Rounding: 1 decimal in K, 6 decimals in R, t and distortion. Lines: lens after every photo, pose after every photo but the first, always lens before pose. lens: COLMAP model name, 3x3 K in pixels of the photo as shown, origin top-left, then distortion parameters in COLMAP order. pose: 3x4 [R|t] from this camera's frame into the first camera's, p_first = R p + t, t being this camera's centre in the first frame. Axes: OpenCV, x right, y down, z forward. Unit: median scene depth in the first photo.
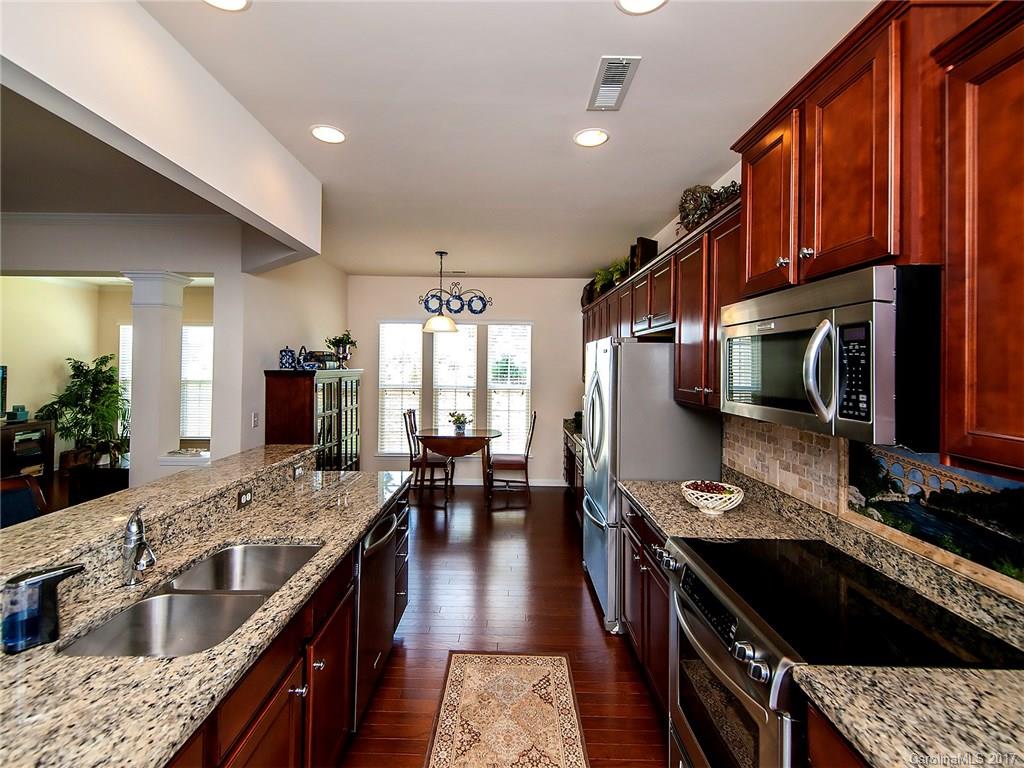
lens RADIAL K [[460.9, 0, 511.0], [0, 460.9, 367.4], [0, 0, 1]] dist [0.000640, -0.000175]
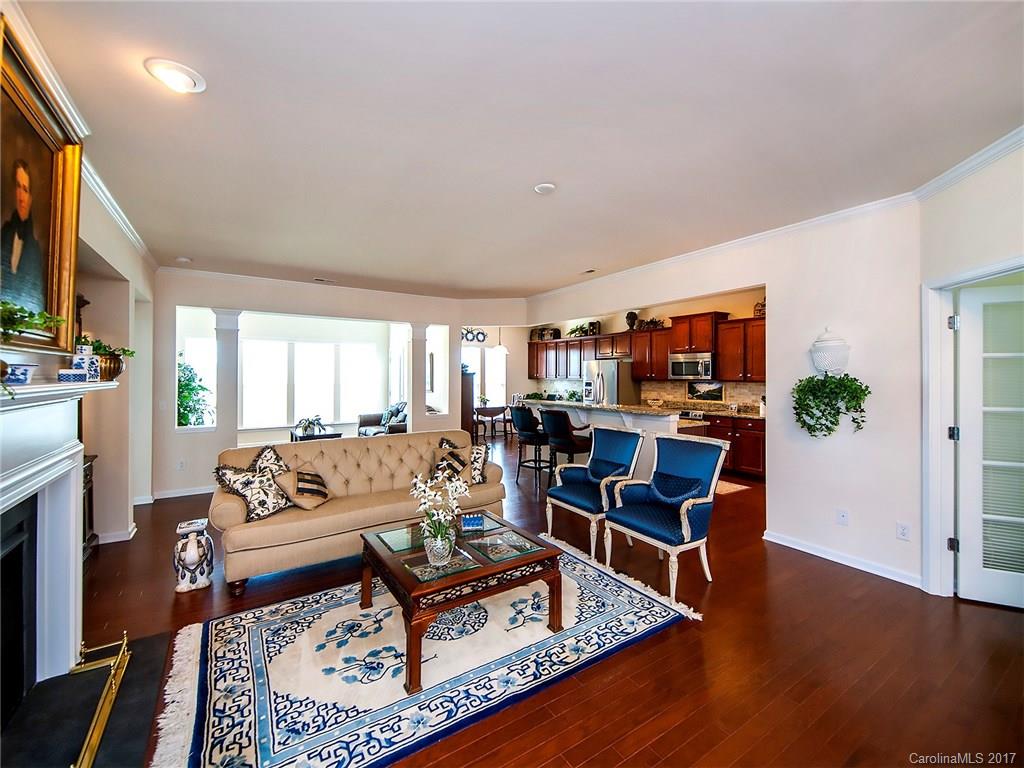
lens RADIAL K [[425.1, 0, 505.9], [0, 425.1, 371.1], [0, 0, 1]] dist [0.021595, -0.011588]
pose [[0.844384, -0.003096, 0.535730, -1.269714], [0.008332, 0.999938, -0.007352, 0.016952], [-0.535674, 0.010671, 0.844358, -0.670740]]
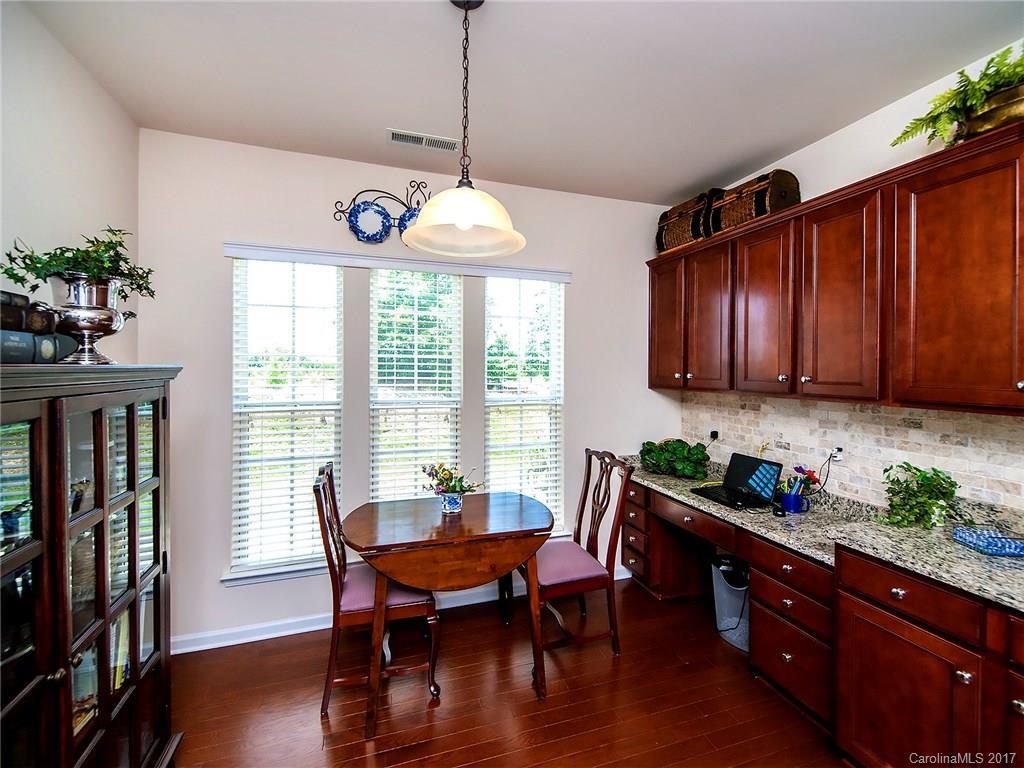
lens RADIAL K [[425.1, 0, 505.9], [0, 425.1, 371.1], [0, 0, 1]] dist [0.021595, -0.011588]
pose [[0.952124, -0.007414, 0.305623, -0.242344], [0.006244, 0.999969, 0.004807, 0.010774], [-0.305649, -0.002668, 0.952141, 0.799101]]
